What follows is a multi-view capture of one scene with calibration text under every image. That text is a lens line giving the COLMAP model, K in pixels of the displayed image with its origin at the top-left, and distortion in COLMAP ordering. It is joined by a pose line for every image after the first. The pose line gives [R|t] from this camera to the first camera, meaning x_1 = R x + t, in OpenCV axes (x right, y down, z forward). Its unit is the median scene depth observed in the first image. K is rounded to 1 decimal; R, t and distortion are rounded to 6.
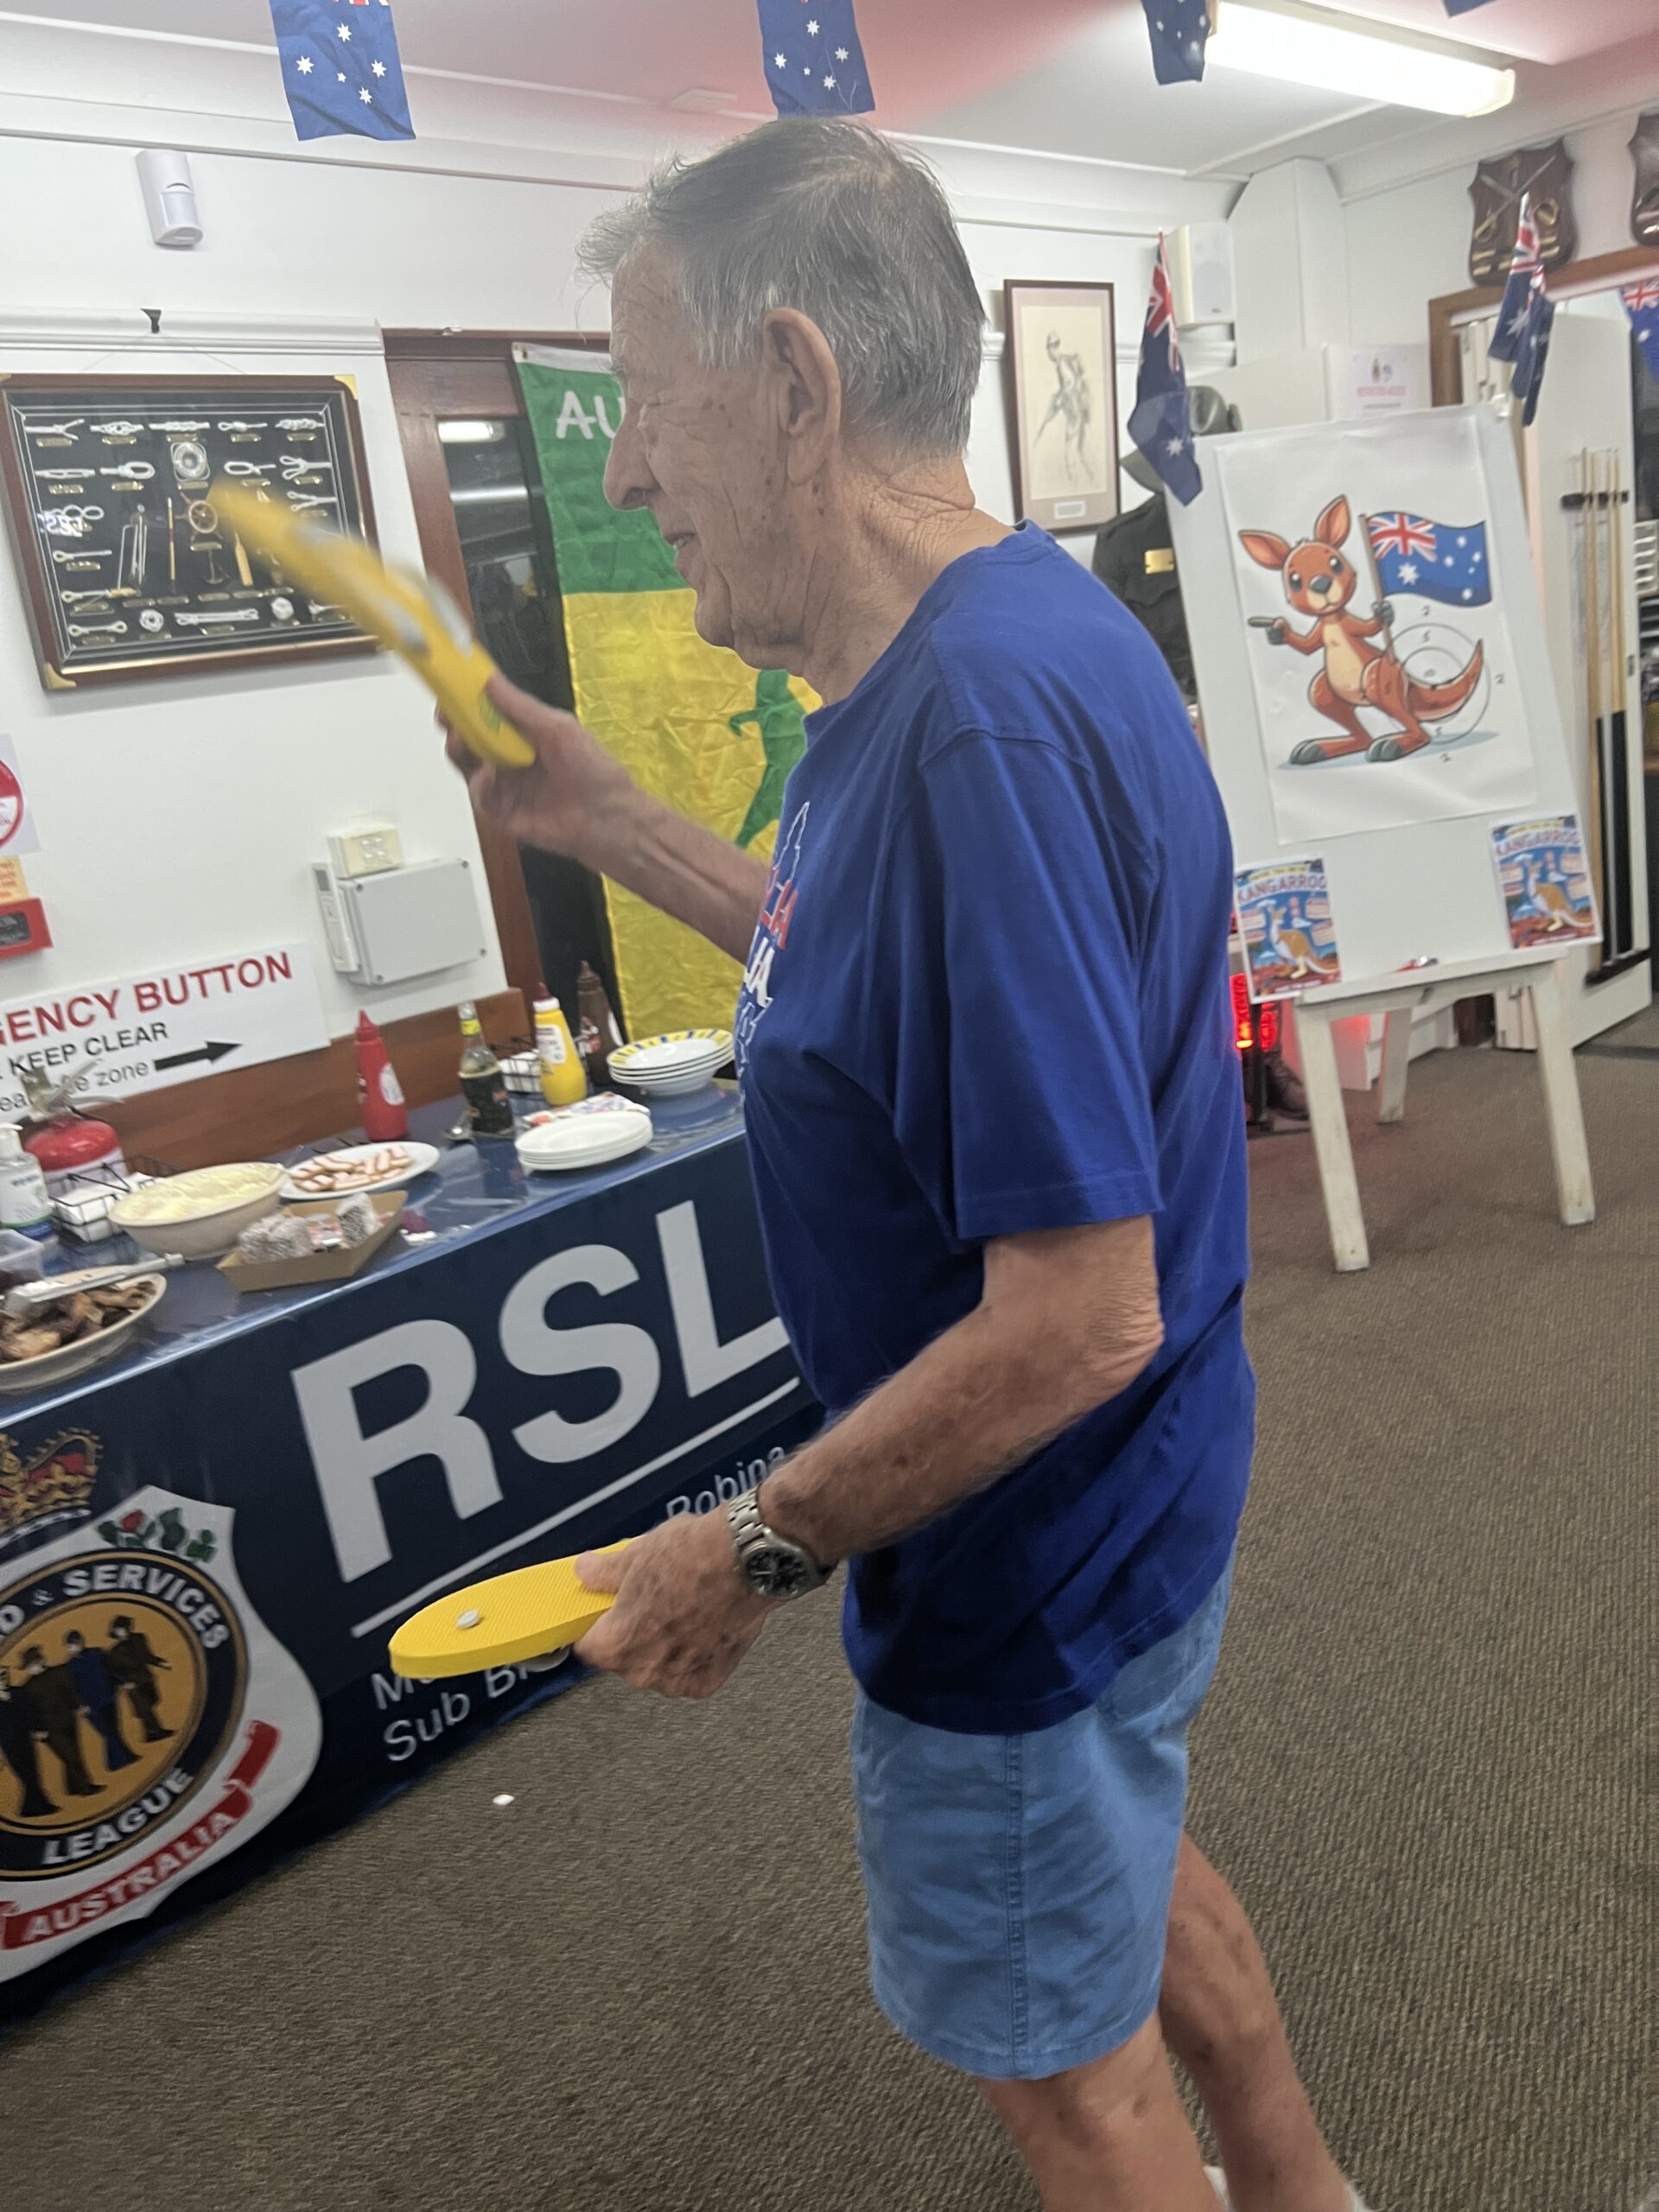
lens RADIAL K [[1688.4, 0, 840.0], [0, 1688.4, 1101.3], [0, 0, 1]] dist [0.013251, -0.003997]
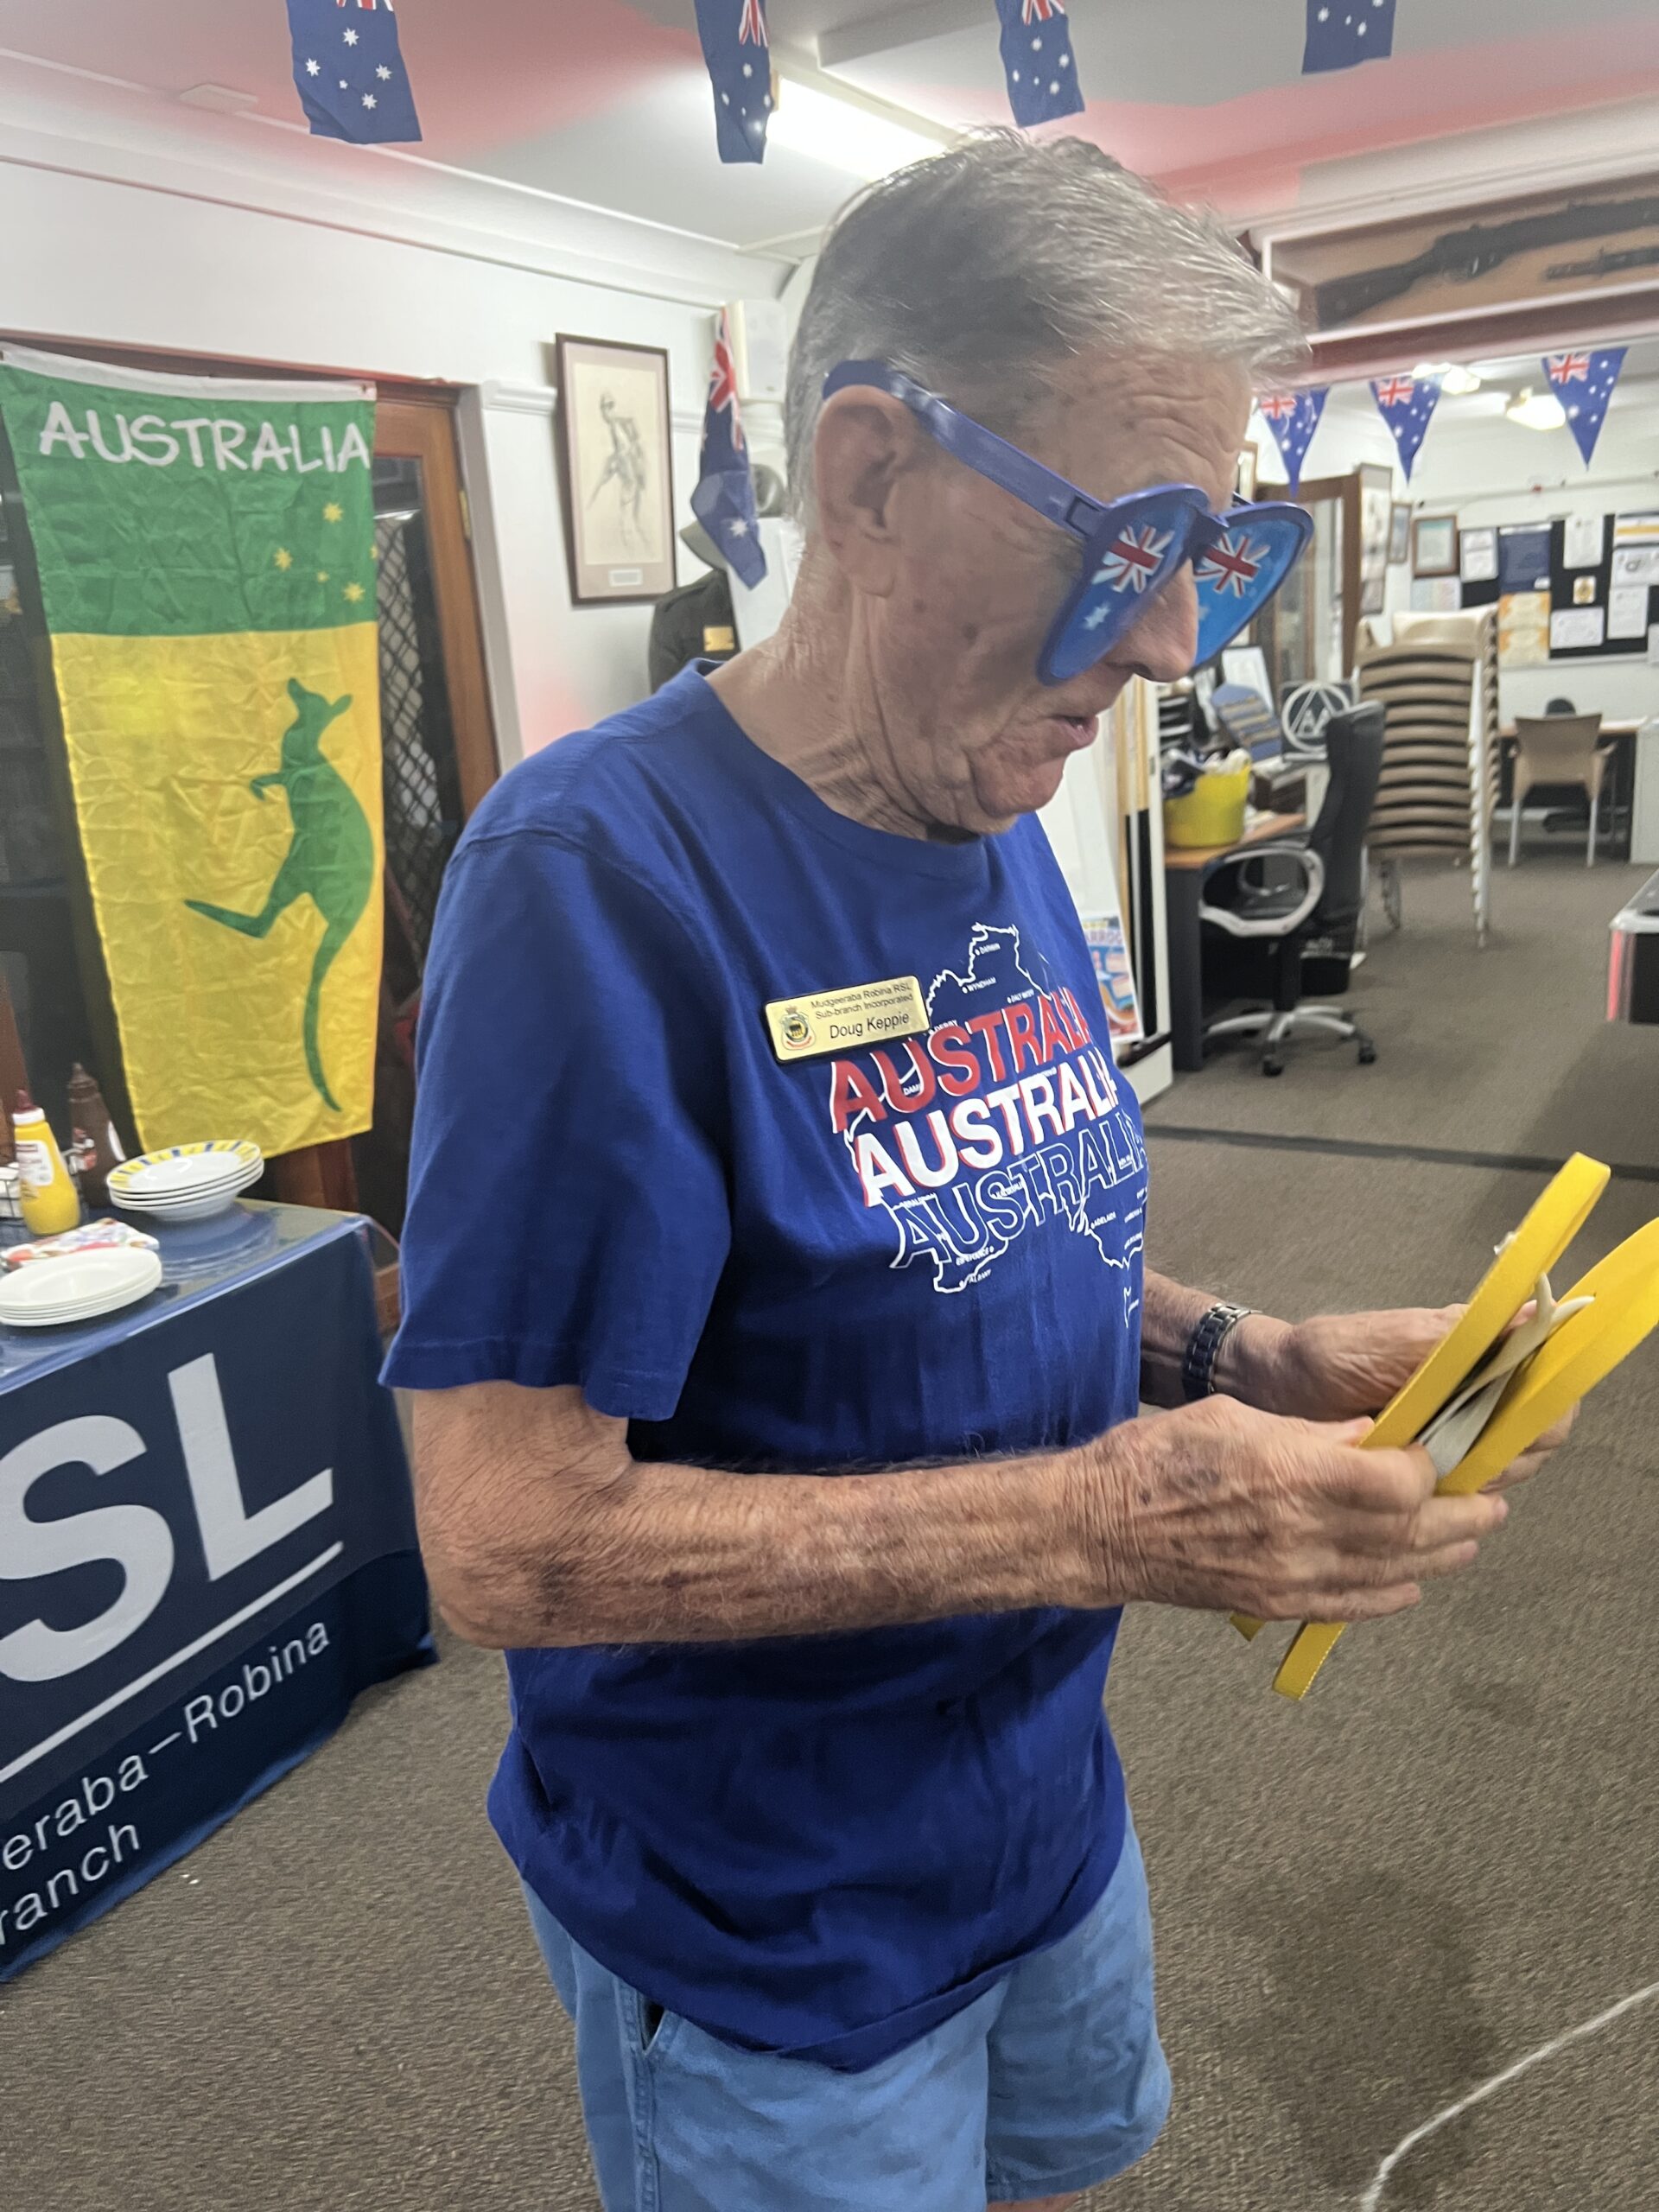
lens RADIAL K [[1683.7, 0, 844.0], [0, 1683.7, 1117.7], [0, 0, 1]] dist [0.037285, -0.046363]
pose [[0.963371, -0.006962, 0.268082, -0.006863], [0.011525, 0.999814, -0.015451, -0.038495], [-0.267924, 0.017975, 0.963272, 0.065290]]
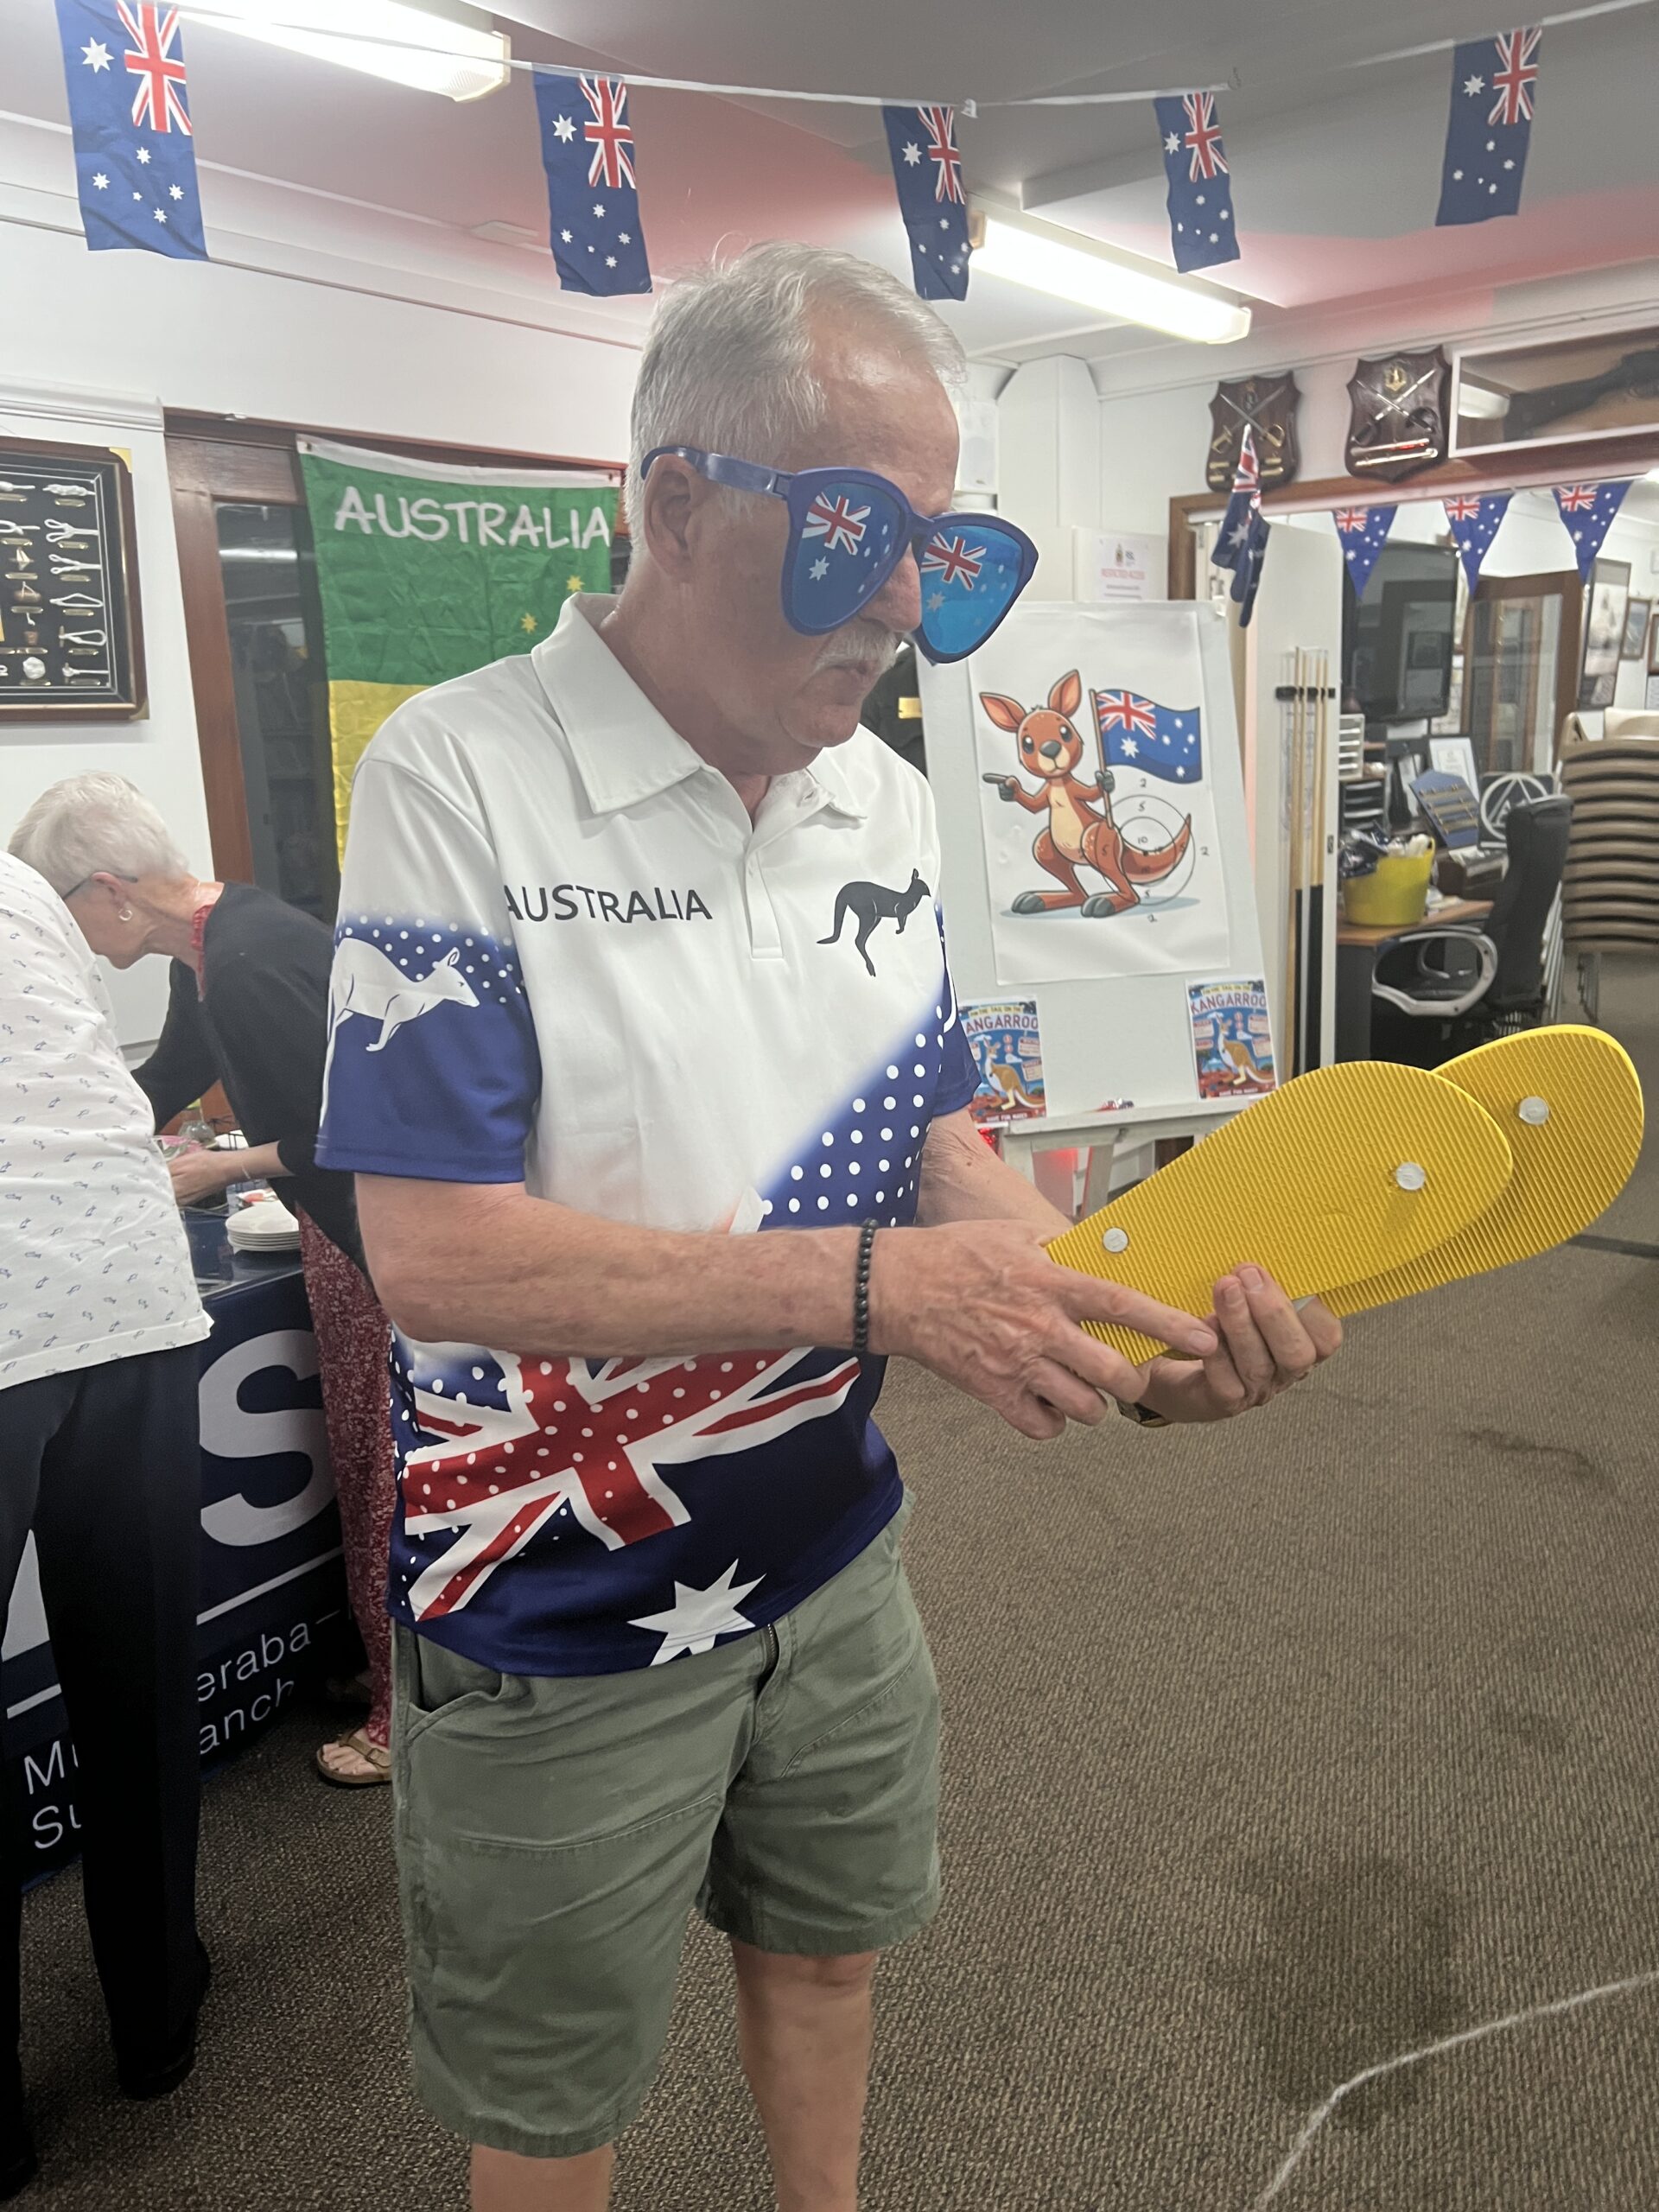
lens RADIAL K [[1672.7, 0, 827.5], [0, 1672.7, 1105.4], [0, 0, 1]] dist [0.042728, -0.053116]
pose [[0.987653, 0.075923, 0.137033, 0.016225], [-0.069045, 0.996136, -0.054276, -0.012734], [-0.140624, 0.044144, 0.989078, -0.037509]]
